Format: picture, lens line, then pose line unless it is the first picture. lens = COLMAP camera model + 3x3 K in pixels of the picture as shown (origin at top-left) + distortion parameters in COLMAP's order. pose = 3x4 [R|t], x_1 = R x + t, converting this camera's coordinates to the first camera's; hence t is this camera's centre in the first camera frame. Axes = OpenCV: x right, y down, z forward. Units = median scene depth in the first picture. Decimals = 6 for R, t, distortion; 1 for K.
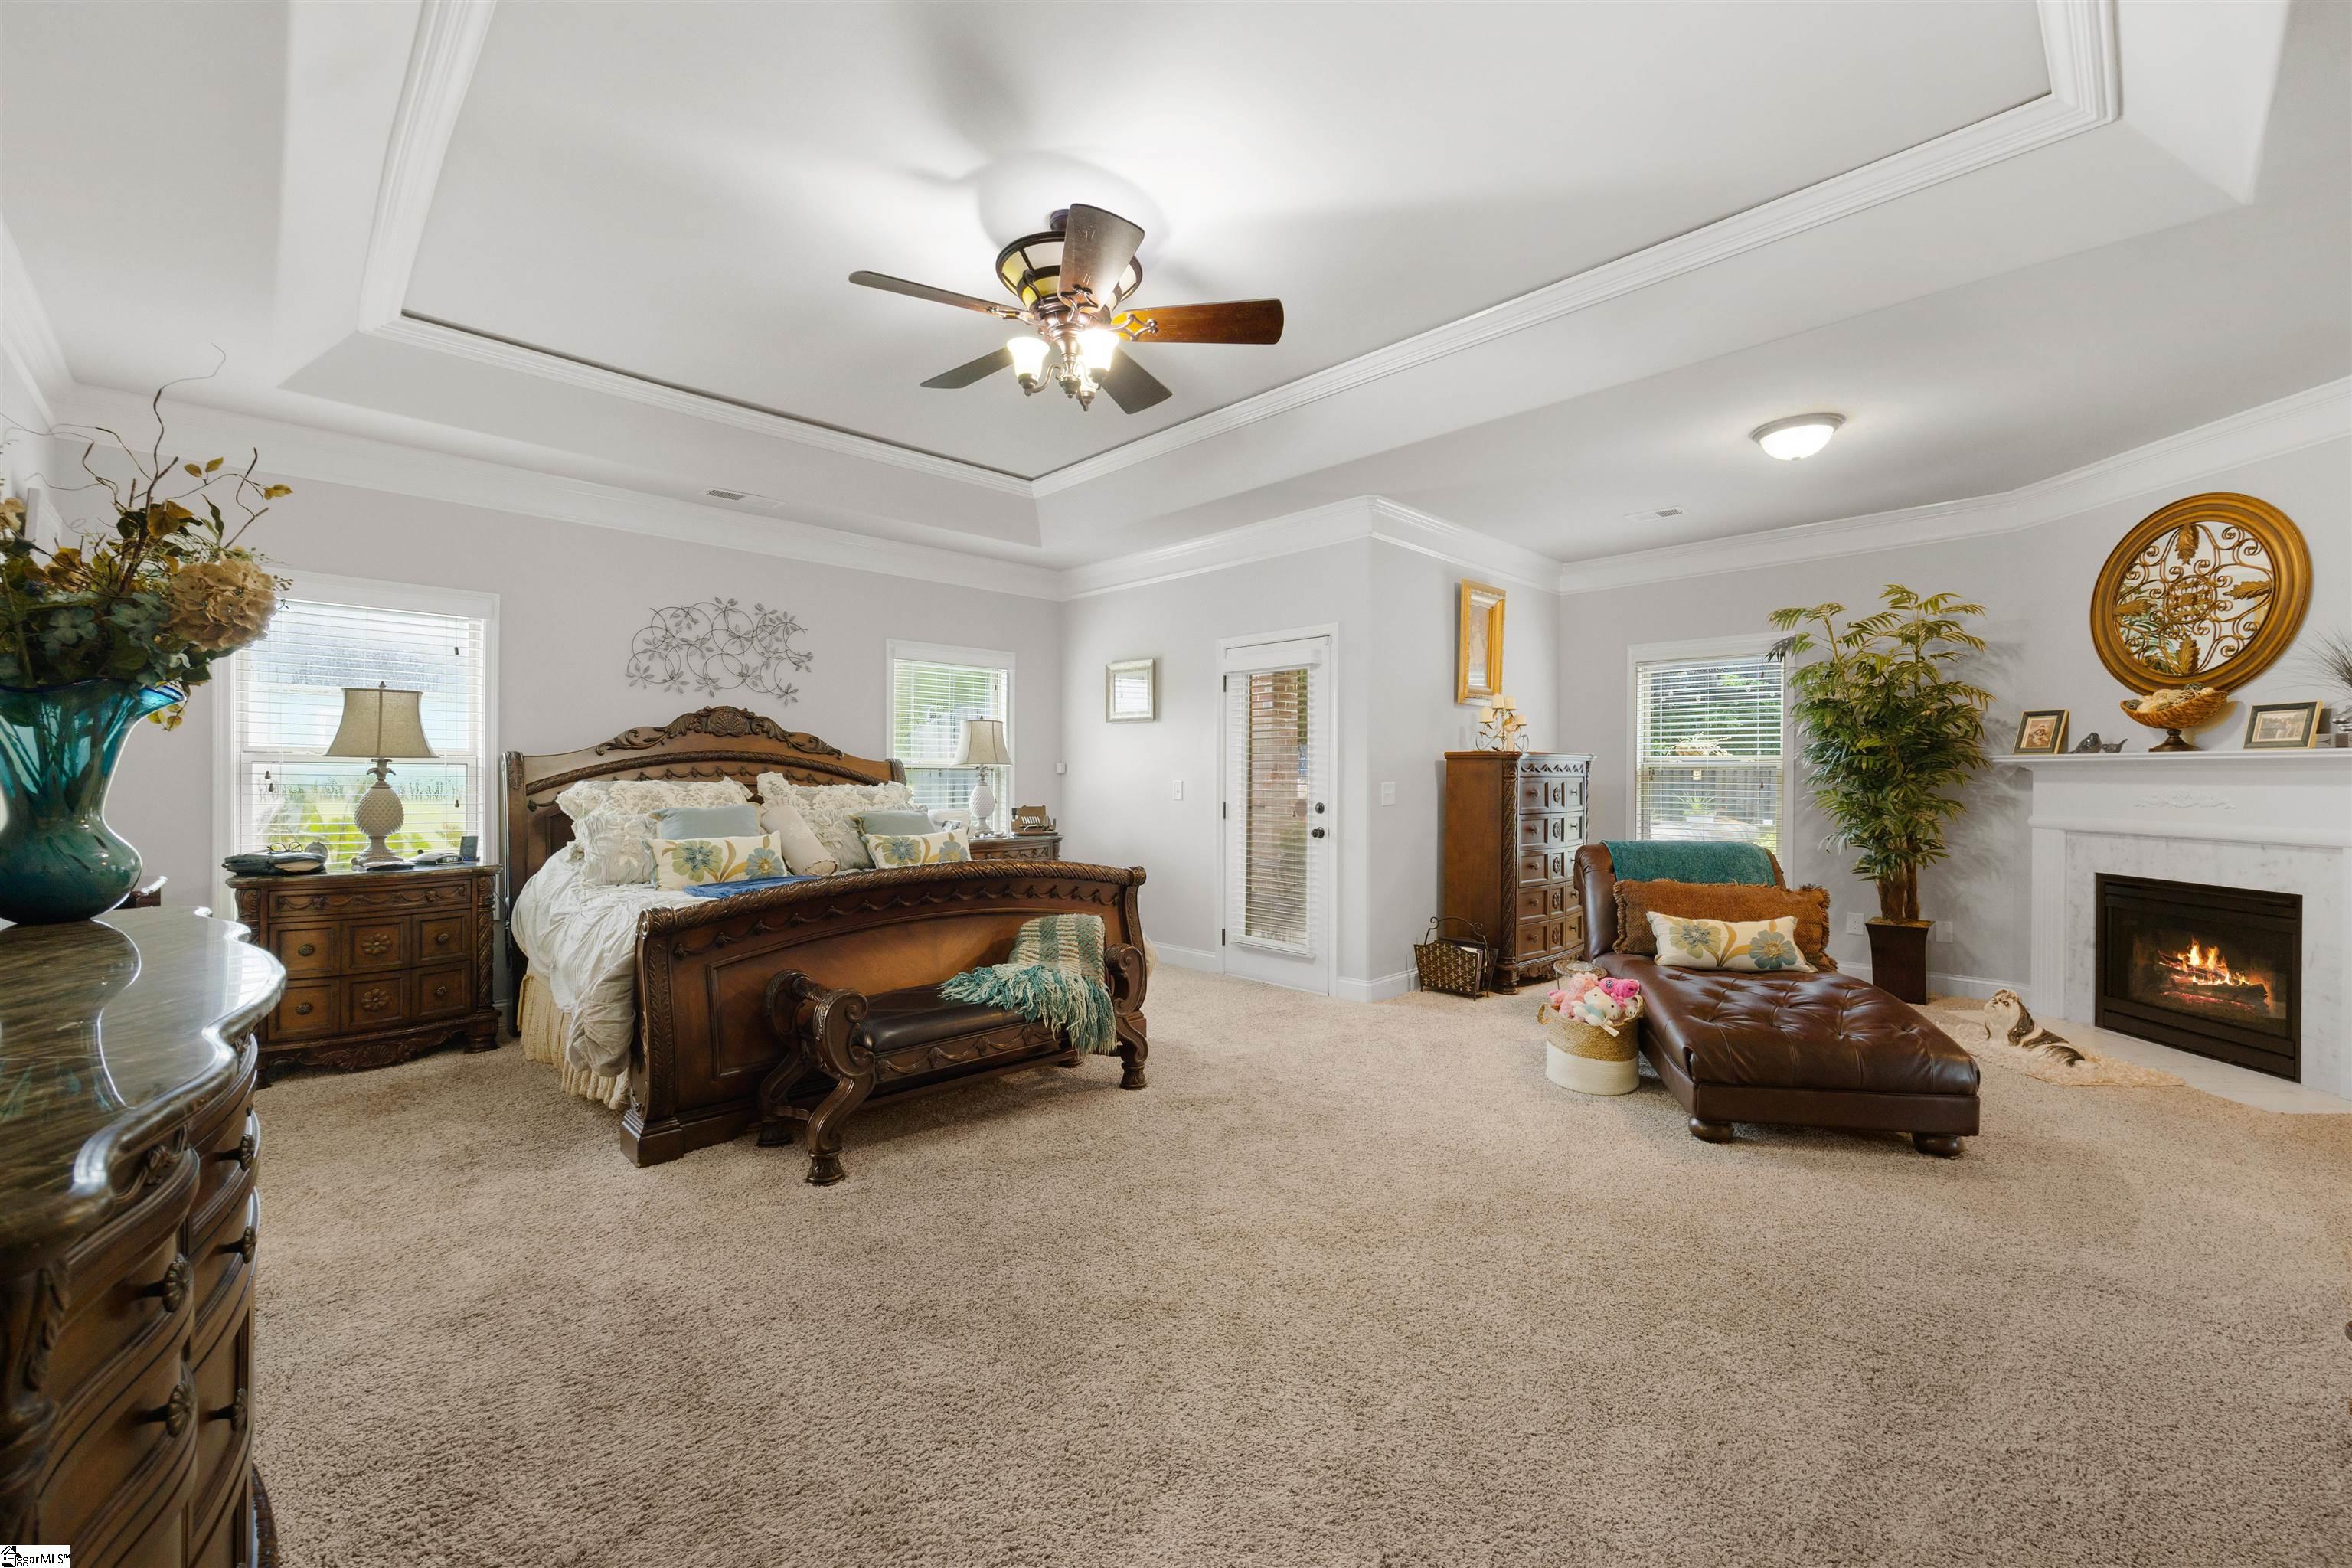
lens RADIAL K [[957.7, 0, 1179.3], [0, 957.7, 771.3], [0, 0, 1]] dist [-0.000106, -0.000030]
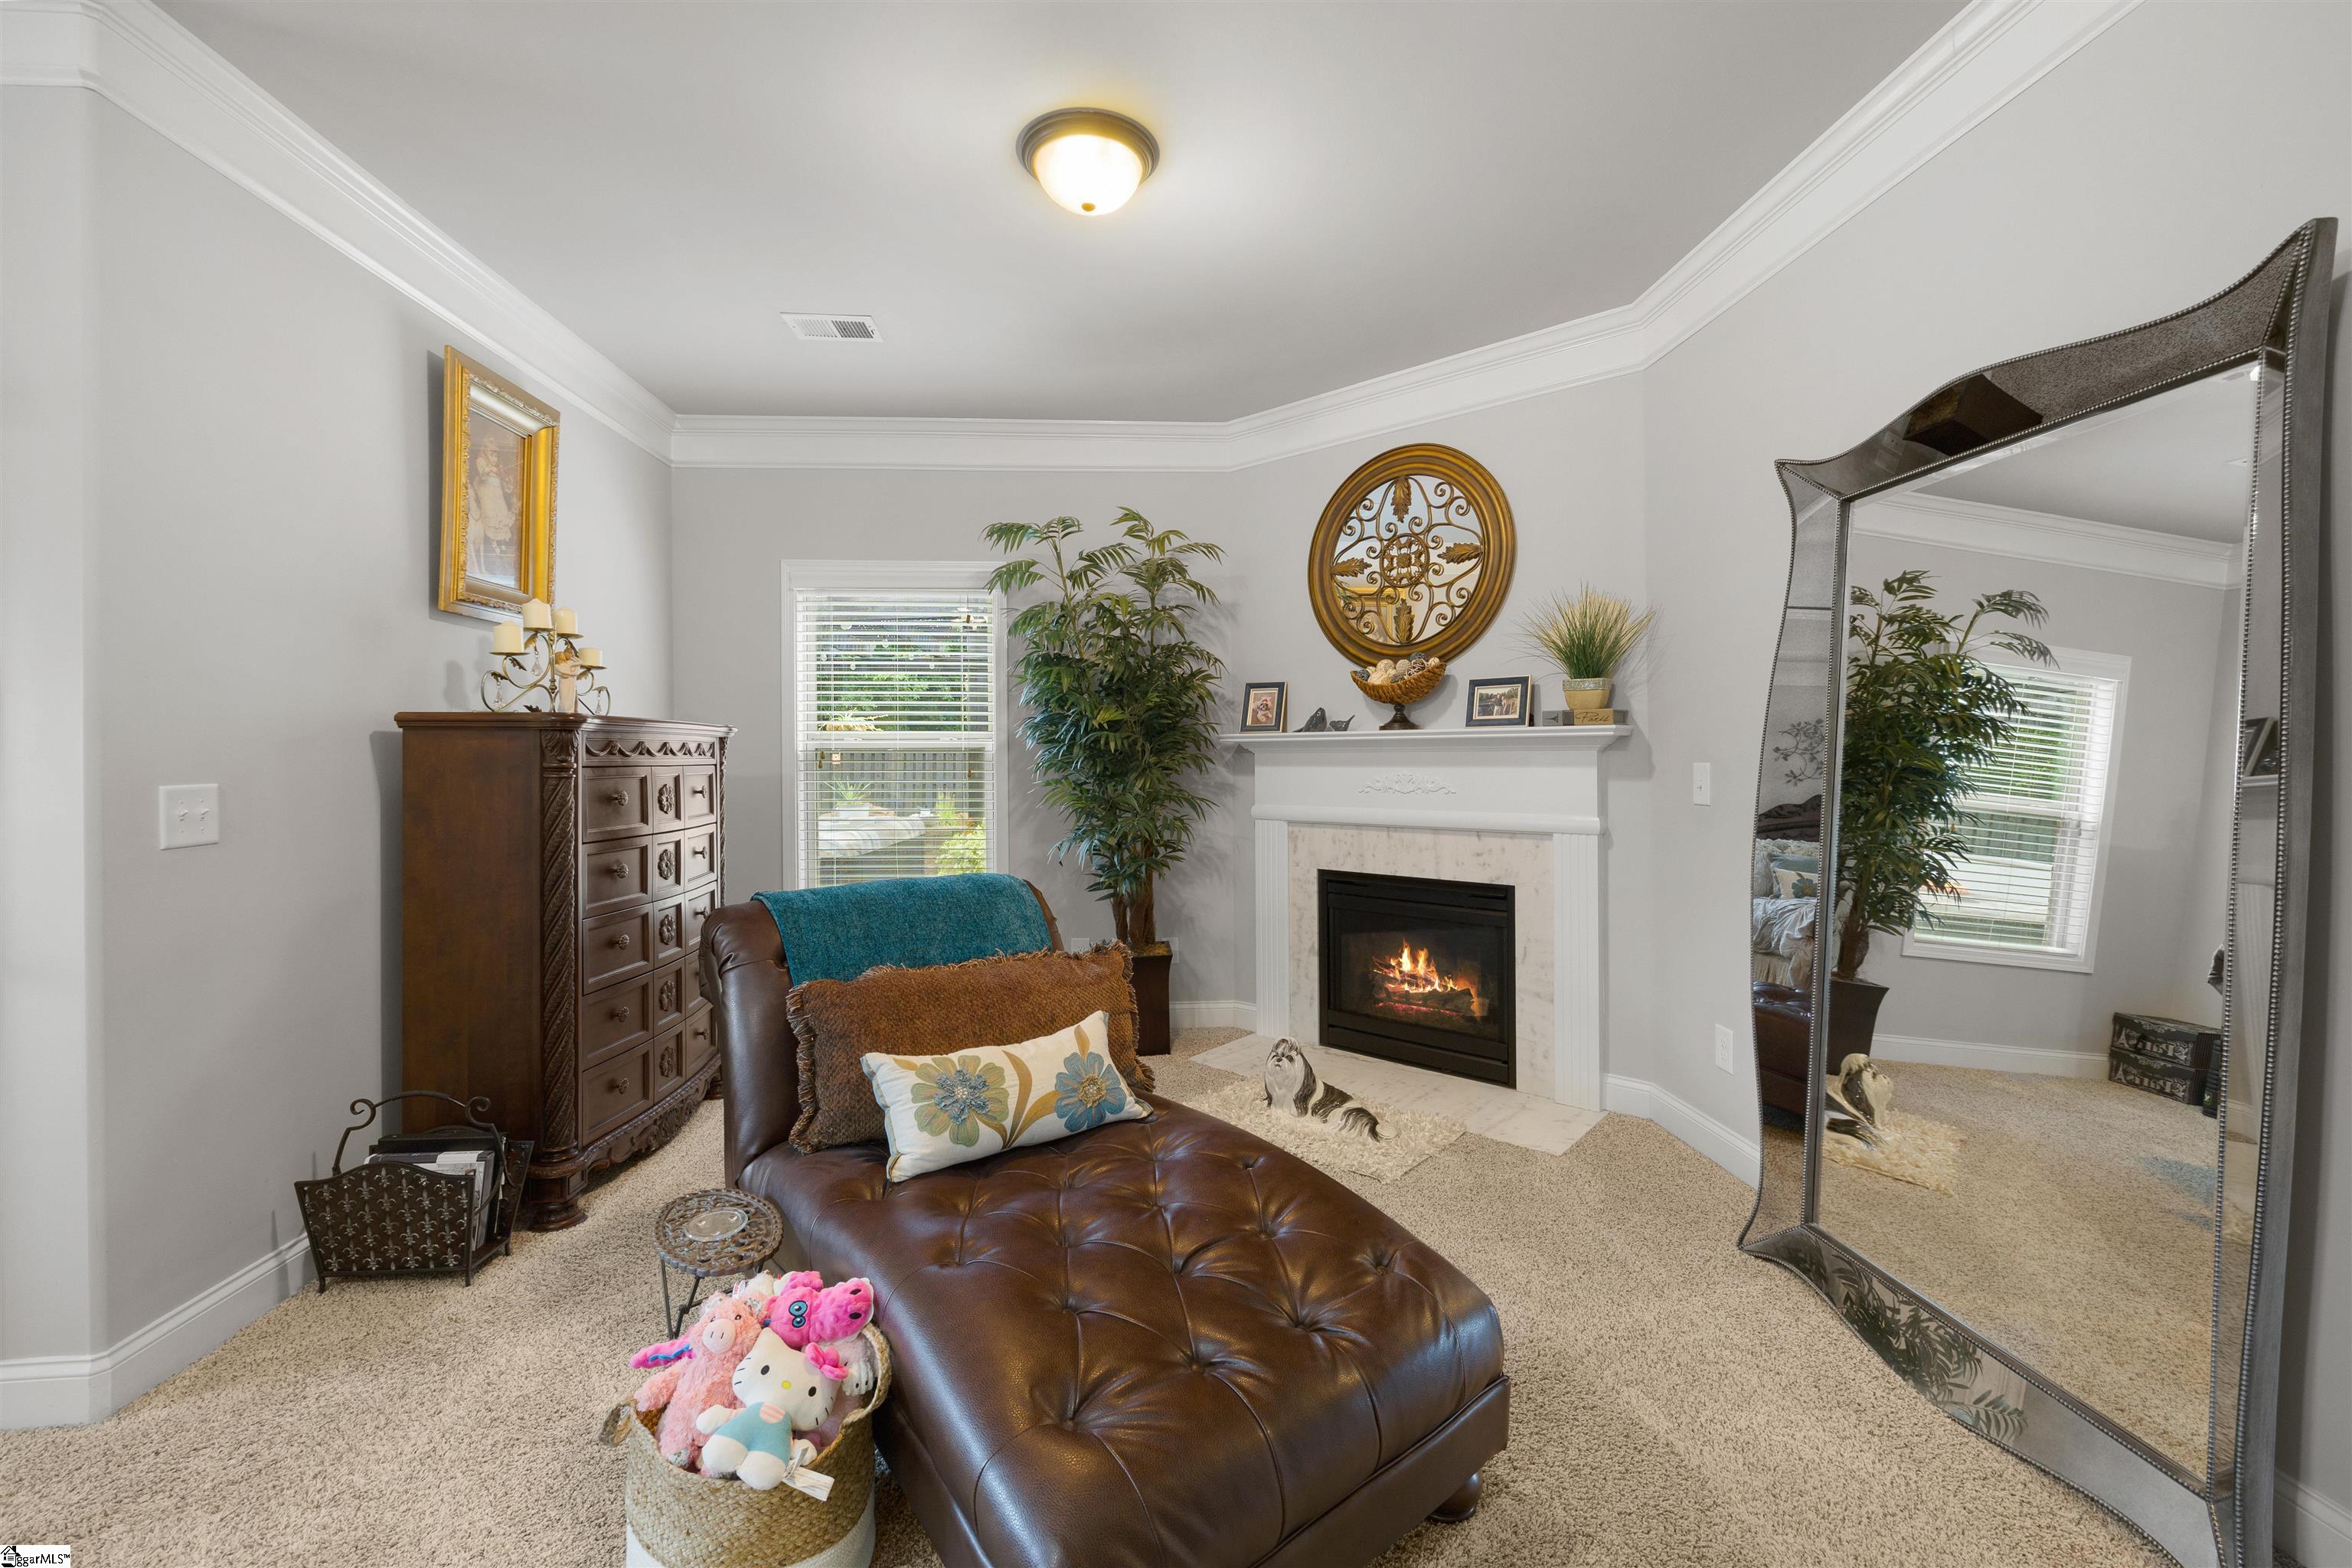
lens RADIAL K [[957.7, 0, 1177.3], [0, 957.7, 774.1], [0, 0, 1]] dist [-0.000106, -0.000030]
pose [[0.657165, -0.017939, 0.753533, 0.200808], [0.003513, 0.999779, 0.020737, 0.000937], [-0.753739, -0.010980, 0.657083, 0.484311]]
